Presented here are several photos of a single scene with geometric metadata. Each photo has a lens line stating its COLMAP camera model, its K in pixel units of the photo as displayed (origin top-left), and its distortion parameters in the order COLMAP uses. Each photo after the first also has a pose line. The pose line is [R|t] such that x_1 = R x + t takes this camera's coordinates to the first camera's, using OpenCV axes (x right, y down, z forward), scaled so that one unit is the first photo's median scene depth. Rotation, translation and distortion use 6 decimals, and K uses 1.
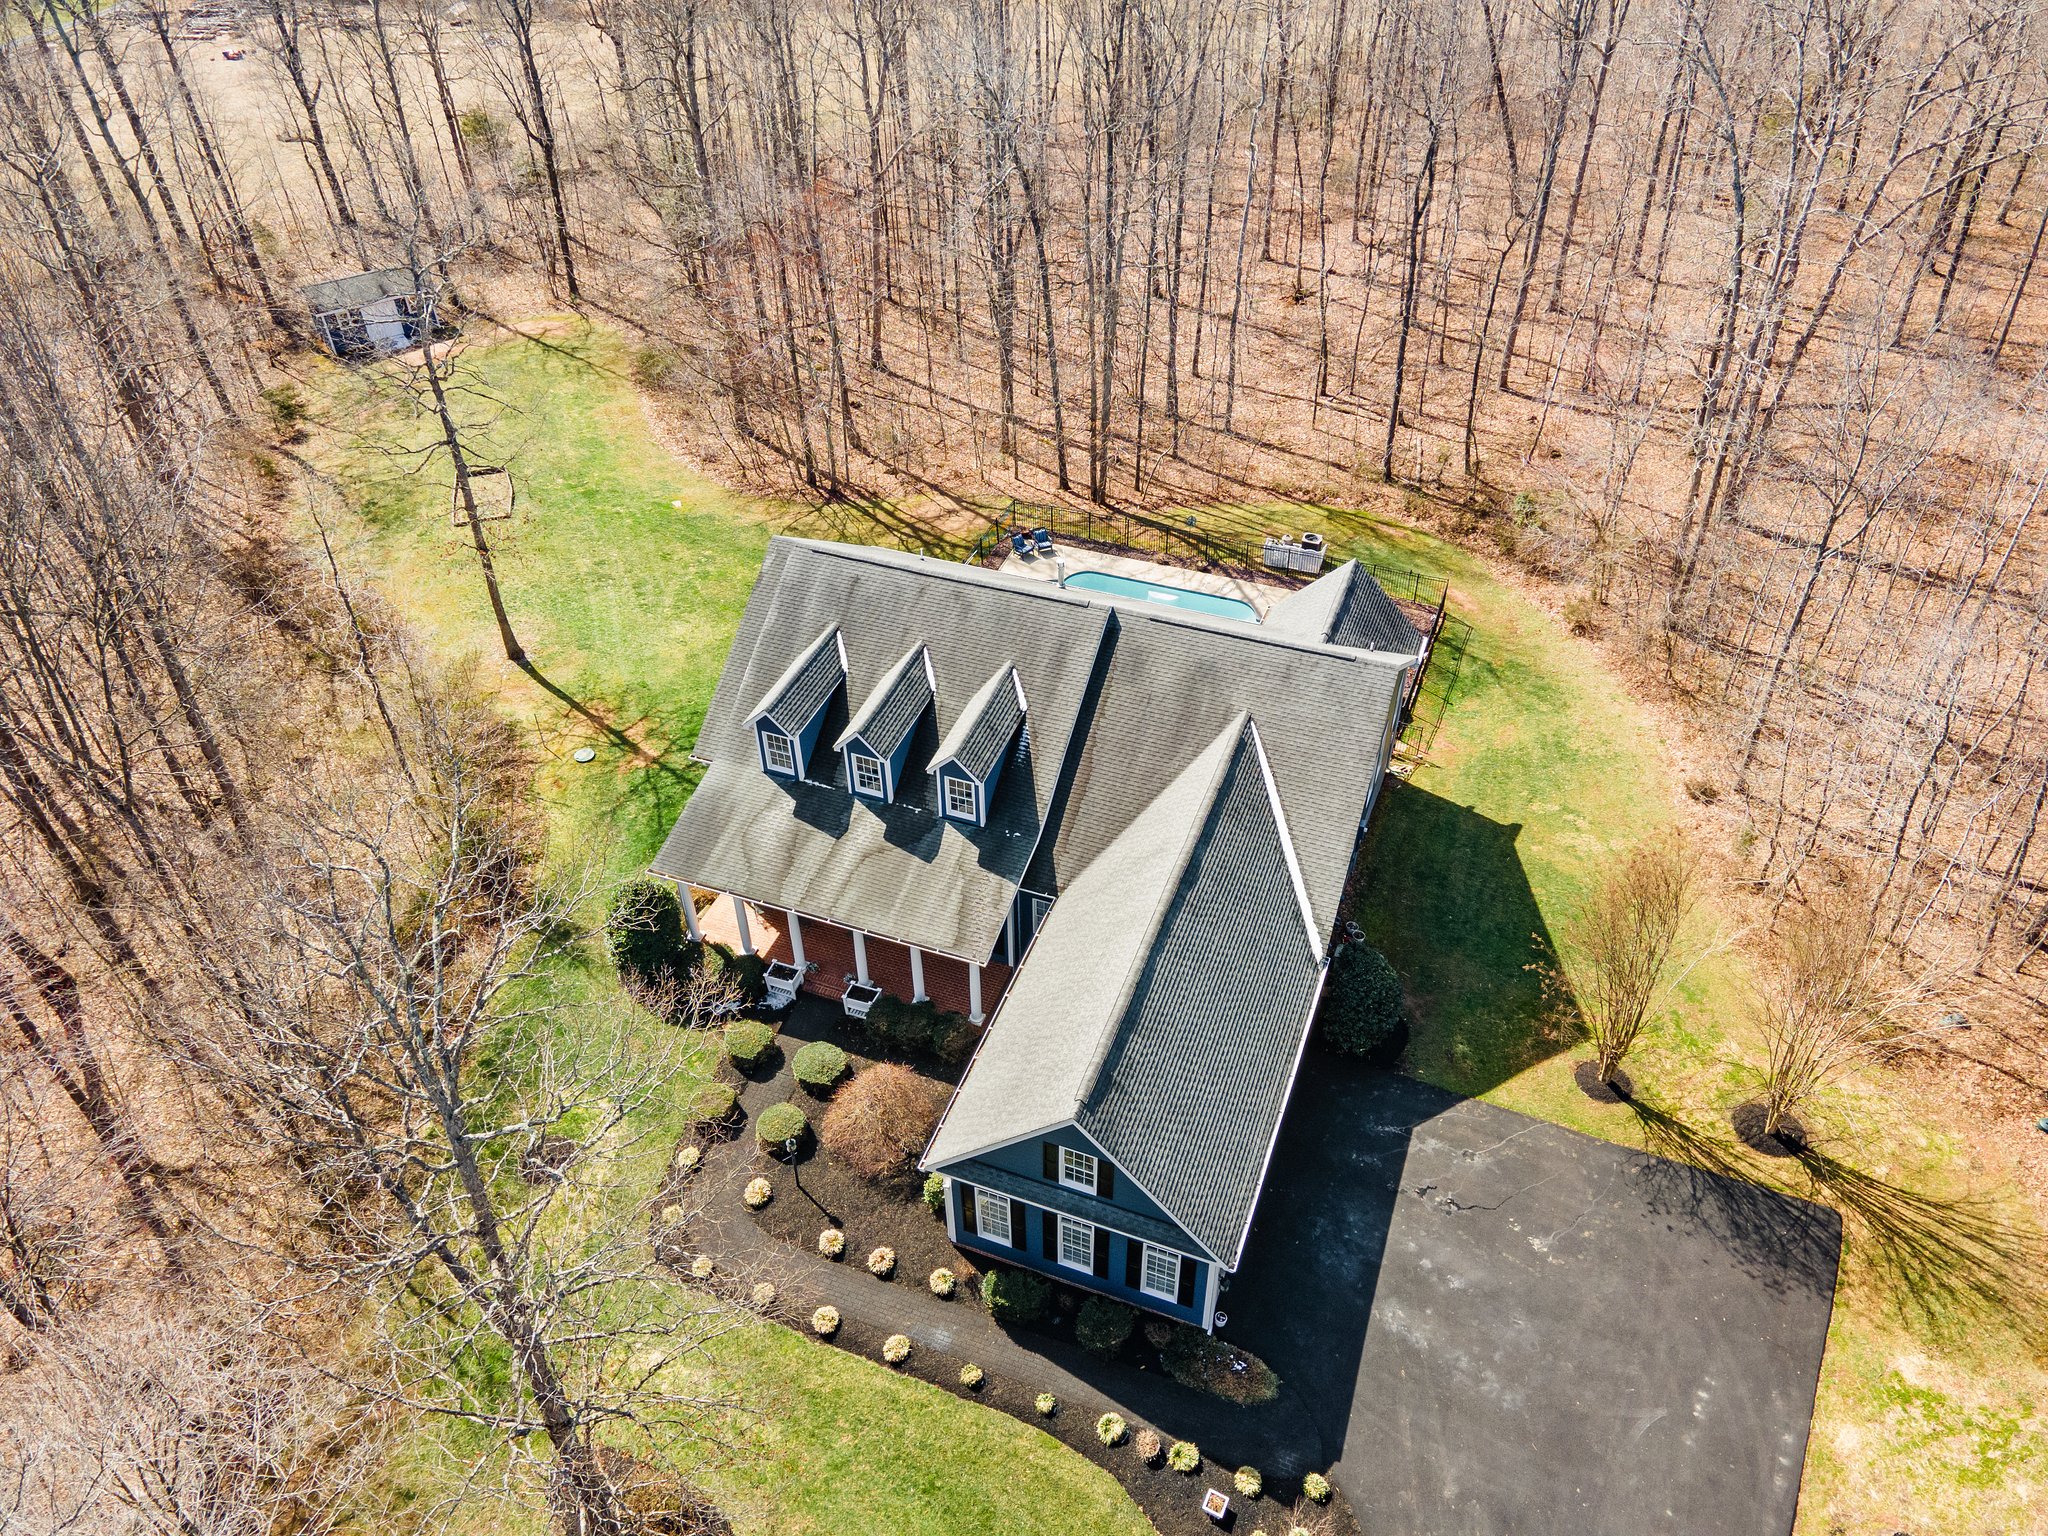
lens RADIAL K [[1479.1, 0, 1033.1], [0, 1479.1, 762.6], [0, 0, 1]] dist [0.021047, 0.028806]
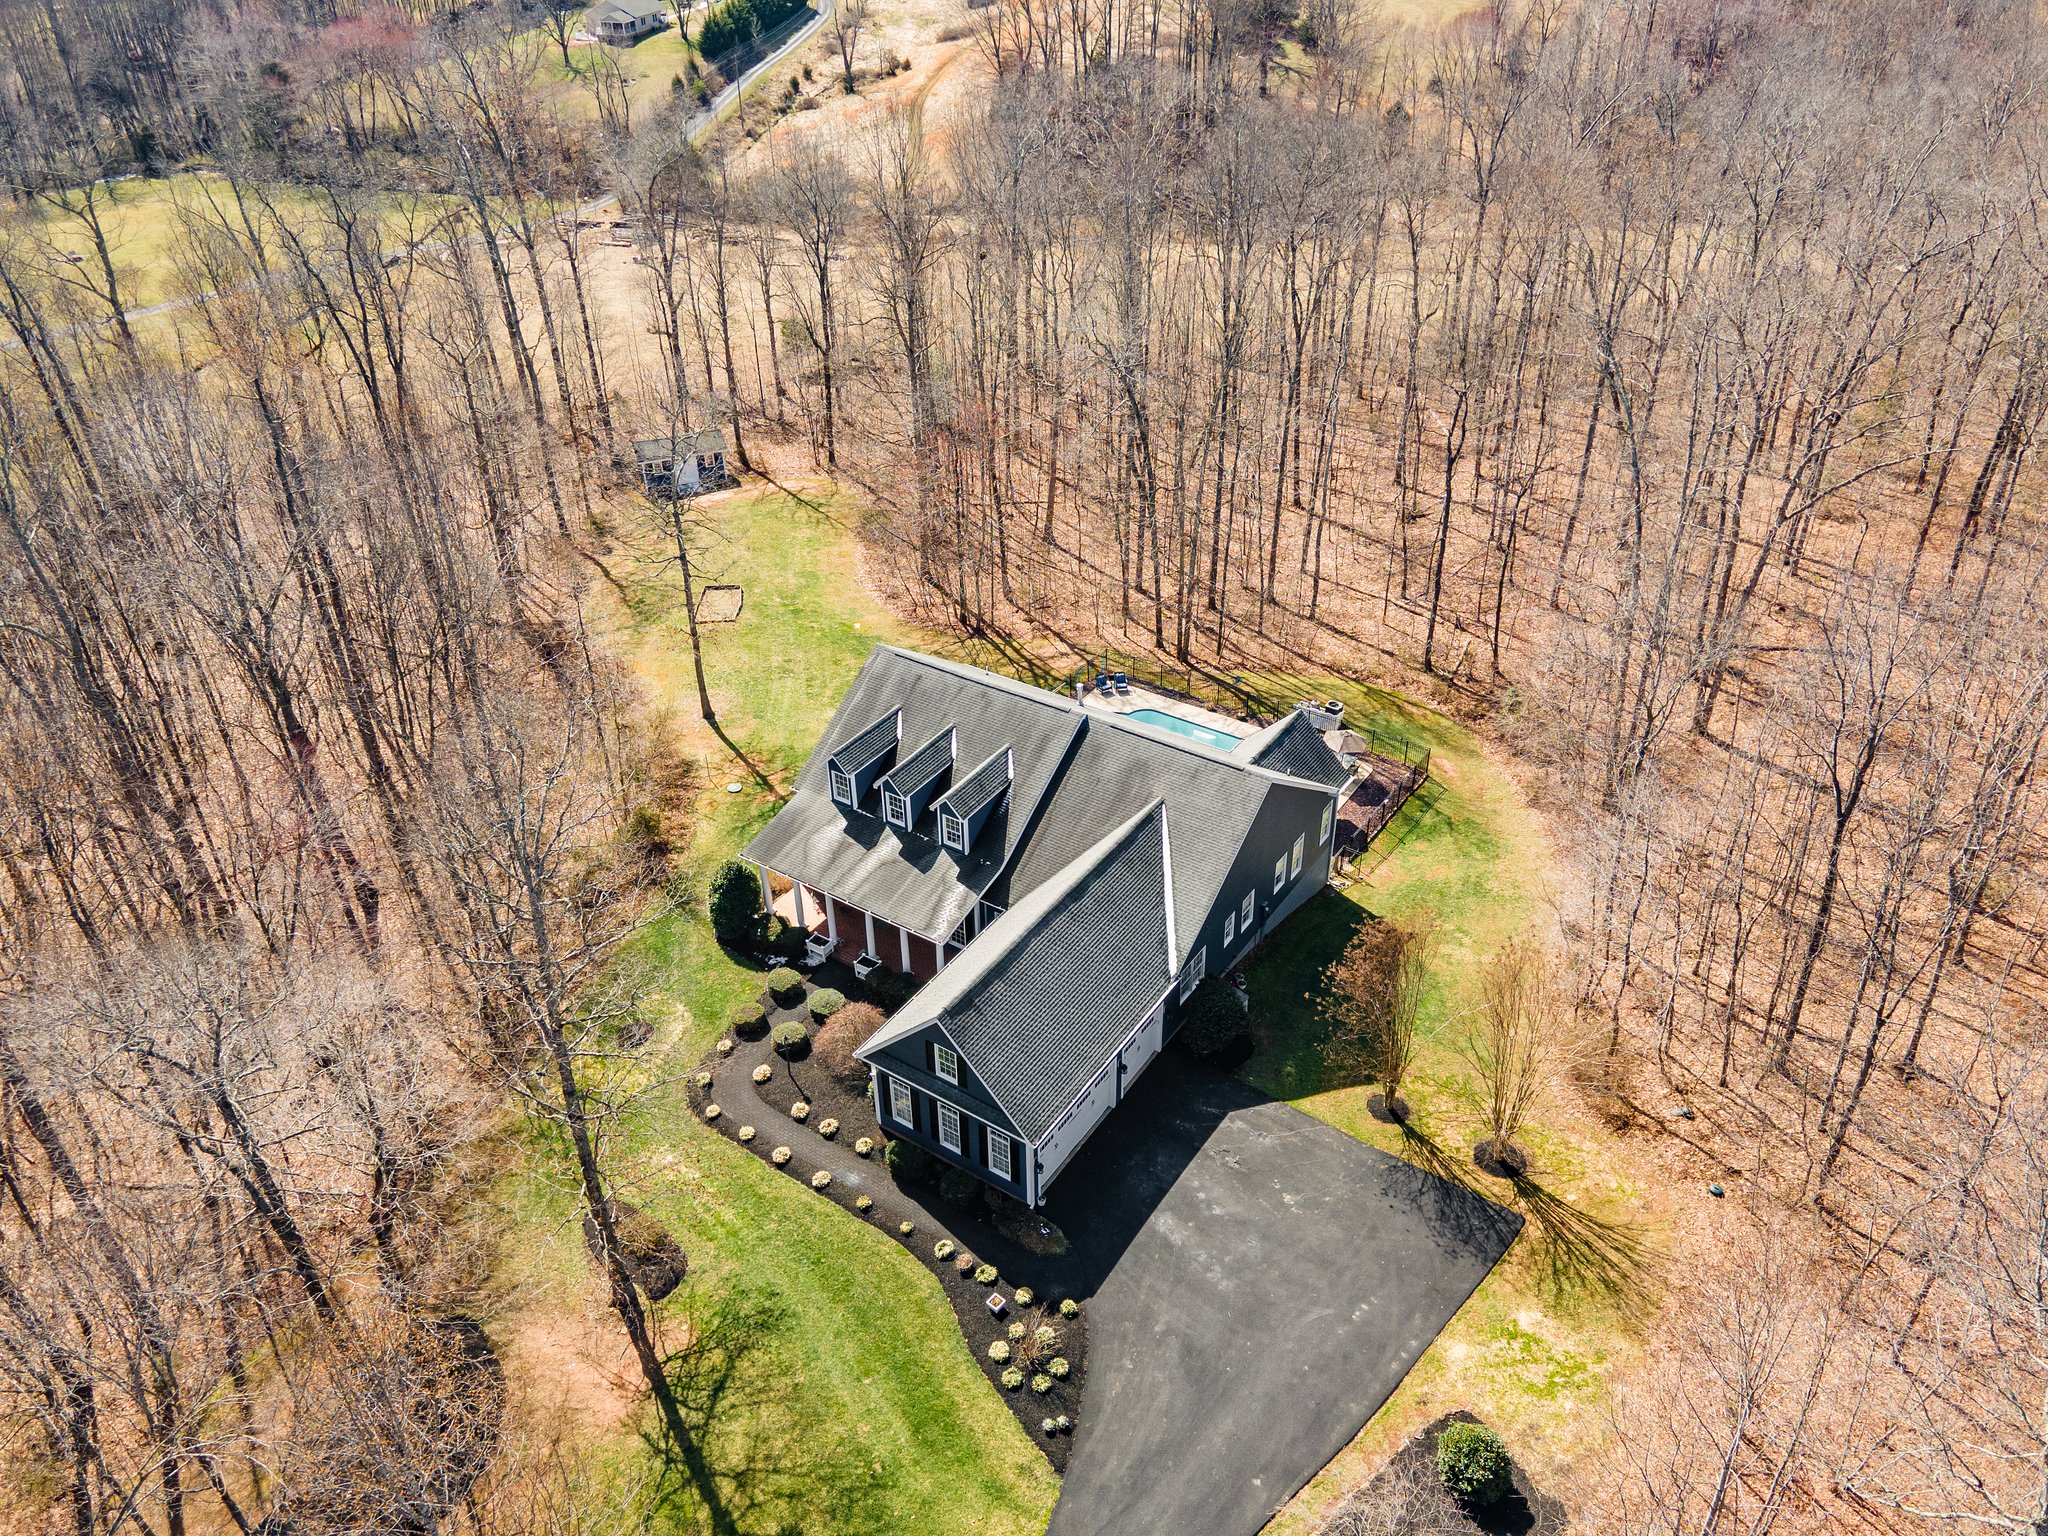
lens RADIAL K [[1479.1, 0, 1030.5], [0, 1479.1, 761.1], [0, 0, 1]] dist [0.021047, 0.028806]
pose [[0.973692, 0.123866, -0.191260, 0.275396], [-0.145827, 0.983687, -0.105326, 0.092123], [0.175093, 0.130446, 0.975872, -0.362725]]
